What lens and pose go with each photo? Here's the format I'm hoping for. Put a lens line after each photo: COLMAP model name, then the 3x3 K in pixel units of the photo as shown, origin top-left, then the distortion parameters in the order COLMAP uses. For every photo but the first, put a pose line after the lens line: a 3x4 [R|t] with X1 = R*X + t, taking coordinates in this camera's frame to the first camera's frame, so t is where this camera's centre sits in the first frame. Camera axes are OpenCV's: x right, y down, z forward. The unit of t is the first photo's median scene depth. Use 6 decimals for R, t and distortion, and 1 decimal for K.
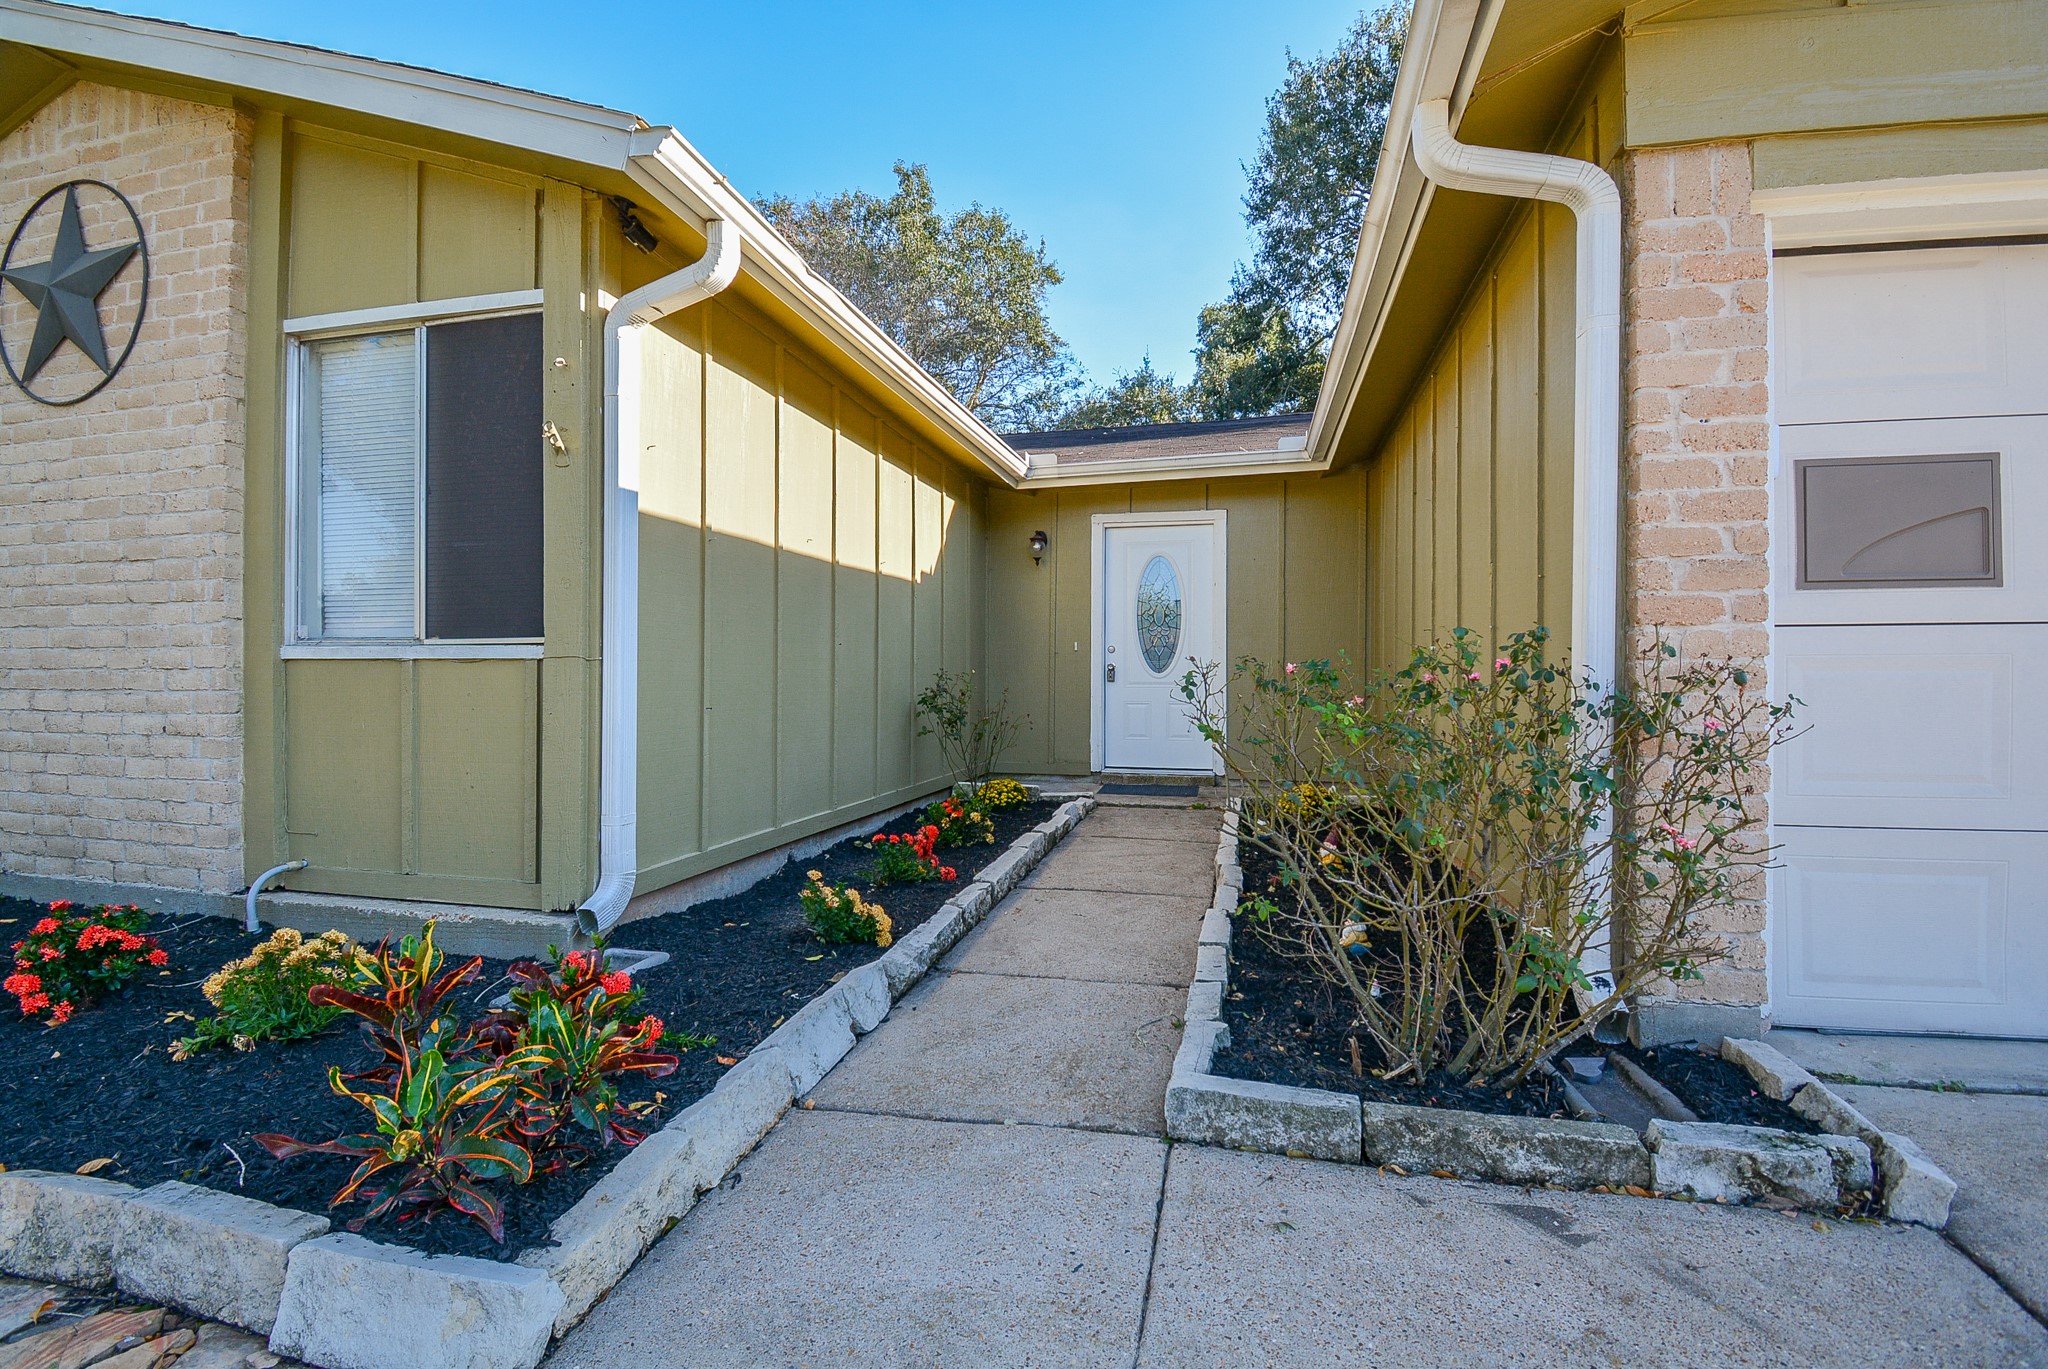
lens RADIAL K [[906.5, 0, 1024.9], [0, 906.5, 671.6], [0, 0, 1]] dist [0.023454, -0.014447]
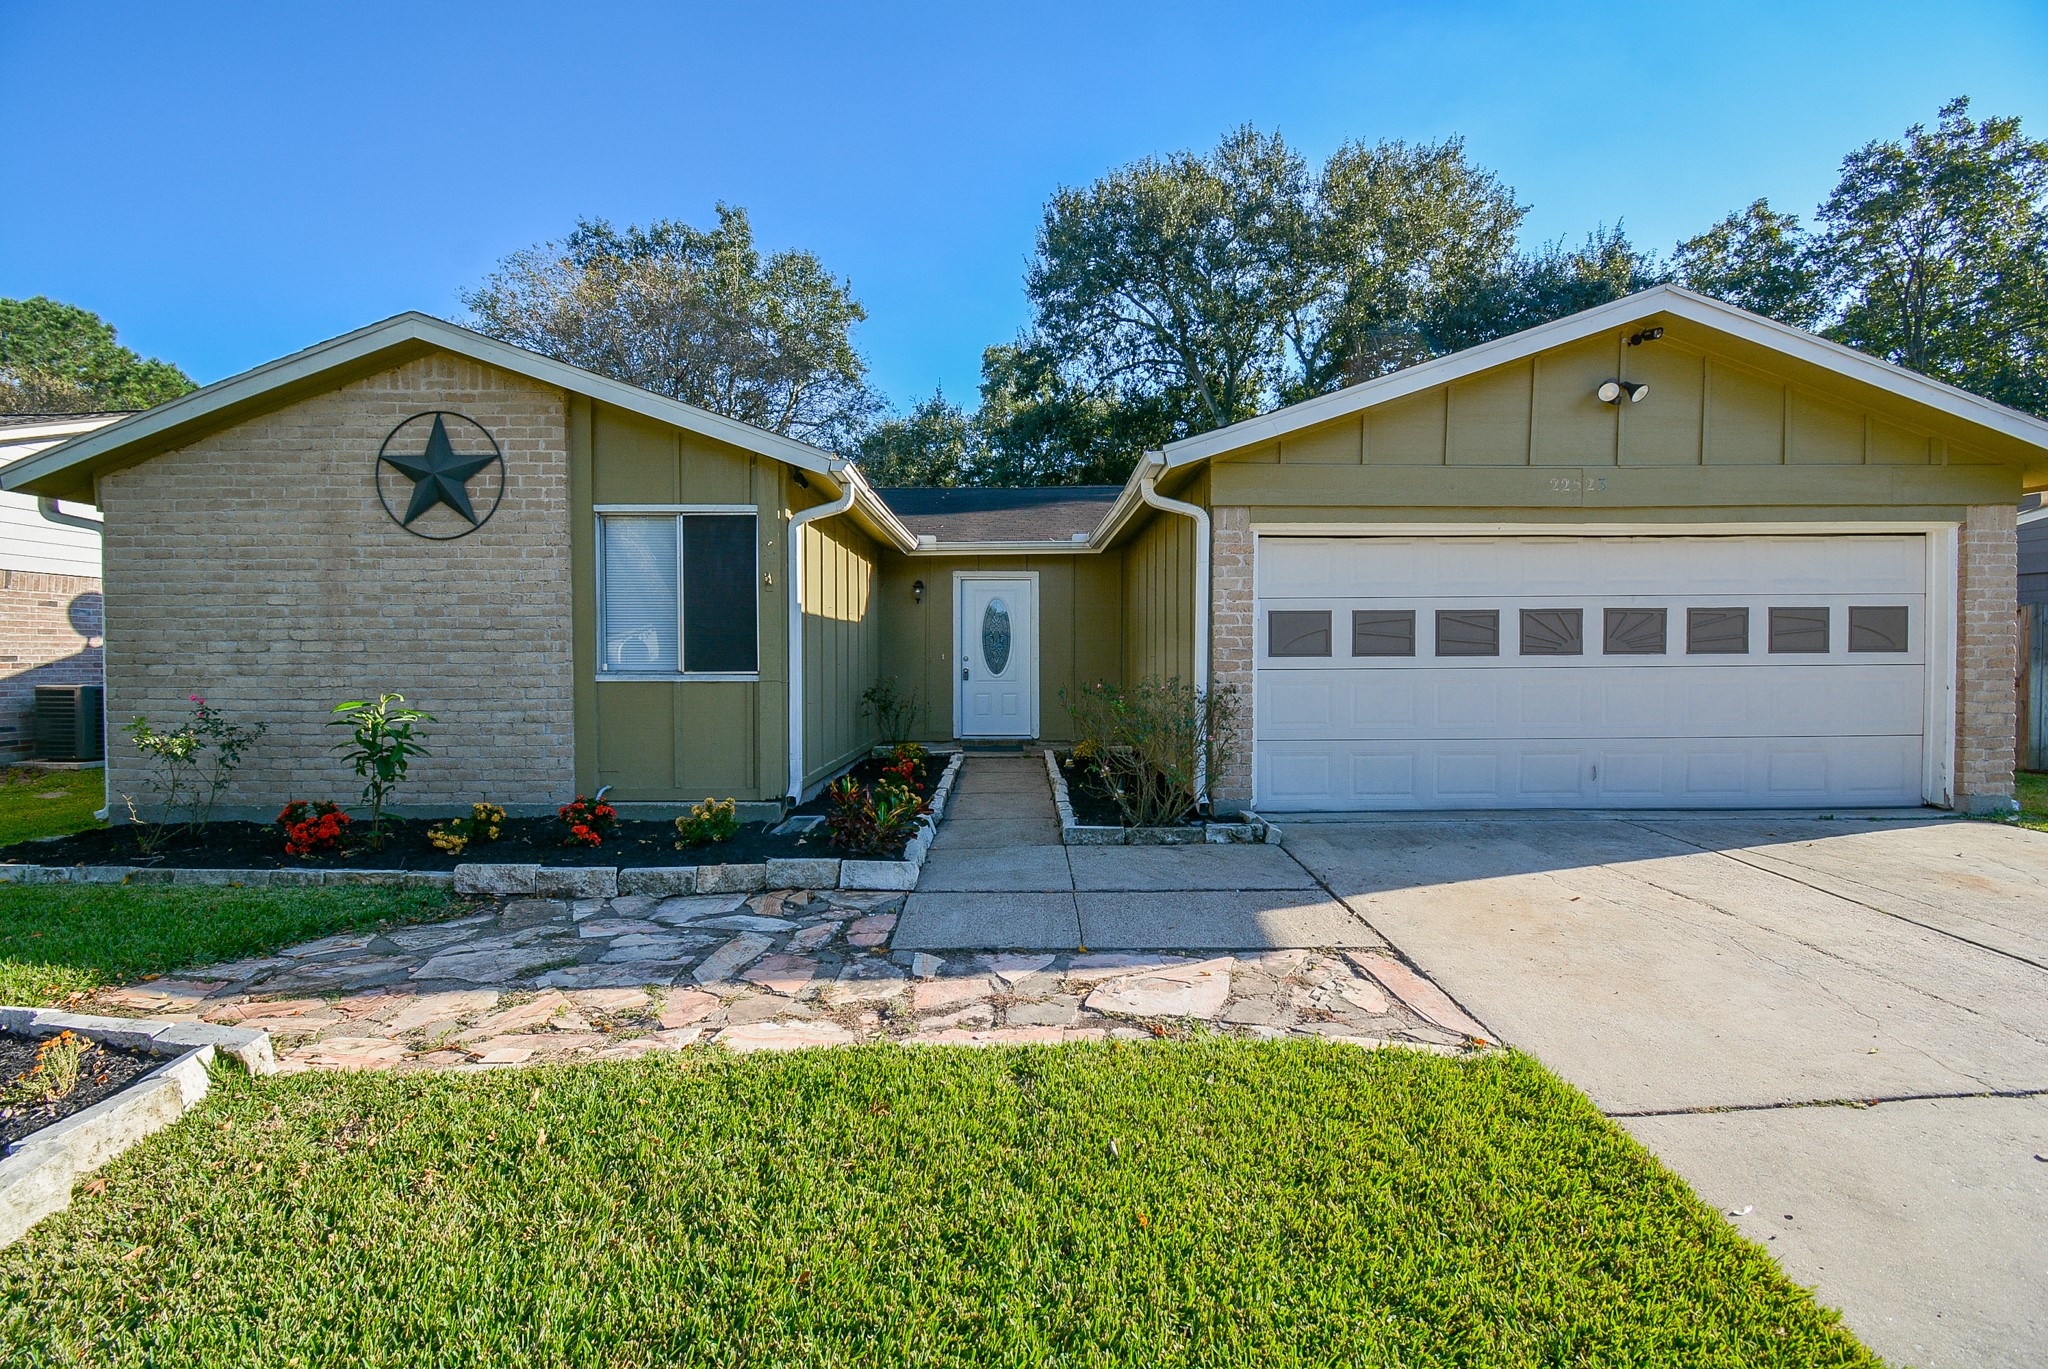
lens RADIAL K [[906.5, 0, 1023.0], [0, 906.5, 685.5], [0, 0, 1]] dist [0.023454, -0.014447]
pose [[0.967069, -0.010474, 0.254300, -0.416957], [0.001785, 0.999407, 0.034377, -0.067538], [-0.254510, -0.032791, 0.966514, -1.050164]]
